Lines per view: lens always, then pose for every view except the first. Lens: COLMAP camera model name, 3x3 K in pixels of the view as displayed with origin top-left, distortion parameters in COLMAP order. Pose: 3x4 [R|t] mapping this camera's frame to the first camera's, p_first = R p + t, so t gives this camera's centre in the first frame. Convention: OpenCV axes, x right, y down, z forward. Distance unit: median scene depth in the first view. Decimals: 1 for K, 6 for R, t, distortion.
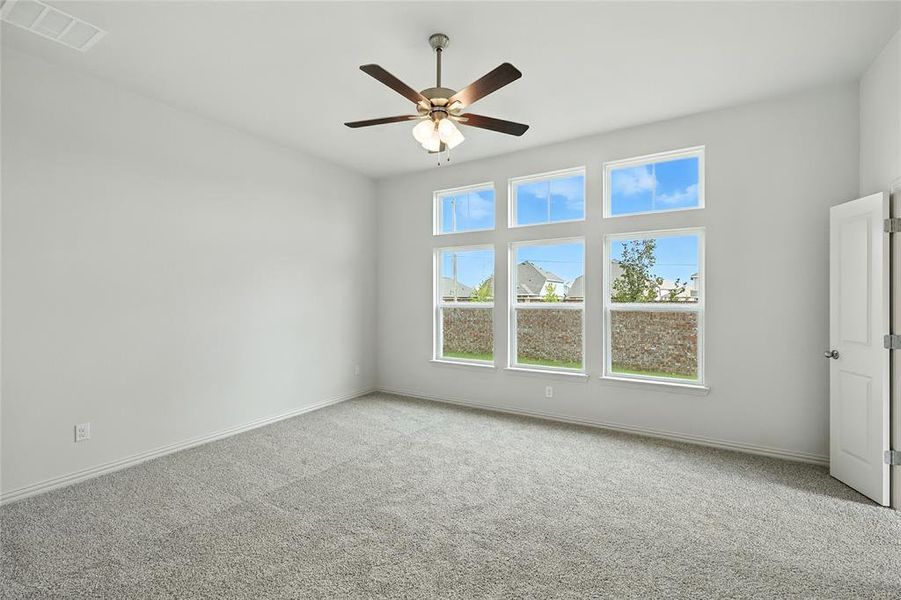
lens RADIAL K [[390.7, 0, 450.5], [0, 390.7, 300.0], [0, 0, 1]] dist [0.000727, 0.000428]
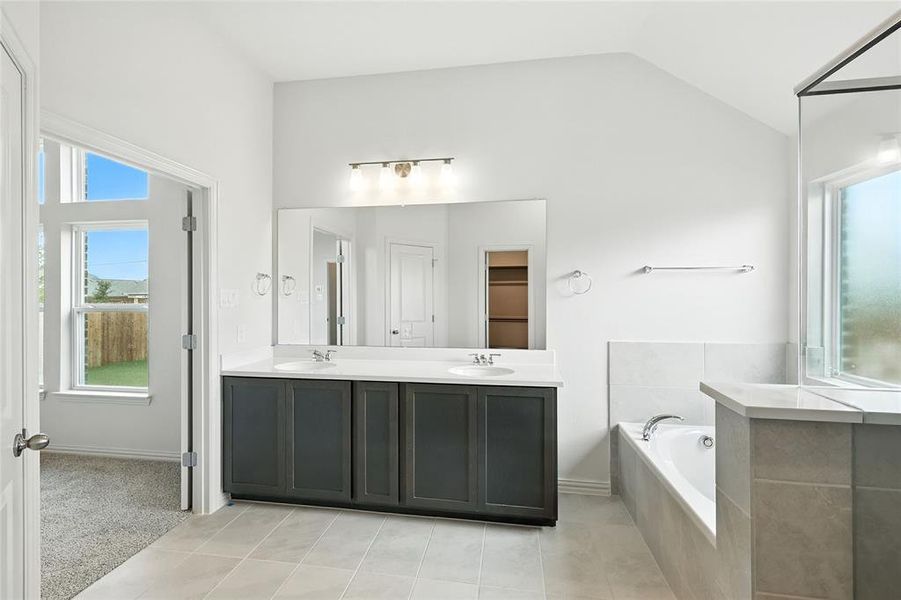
lens RADIAL K [[395.0, 0, 452.3], [0, 395.0, 294.7], [0, 0, 1]] dist [0.001816, 0.000438]
pose [[0.919159, 0.003875, 0.393868, 0.685376], [0.000347, 0.999943, -0.010646, -0.001082], [-0.393887, 0.009922, 0.919105, -0.094718]]
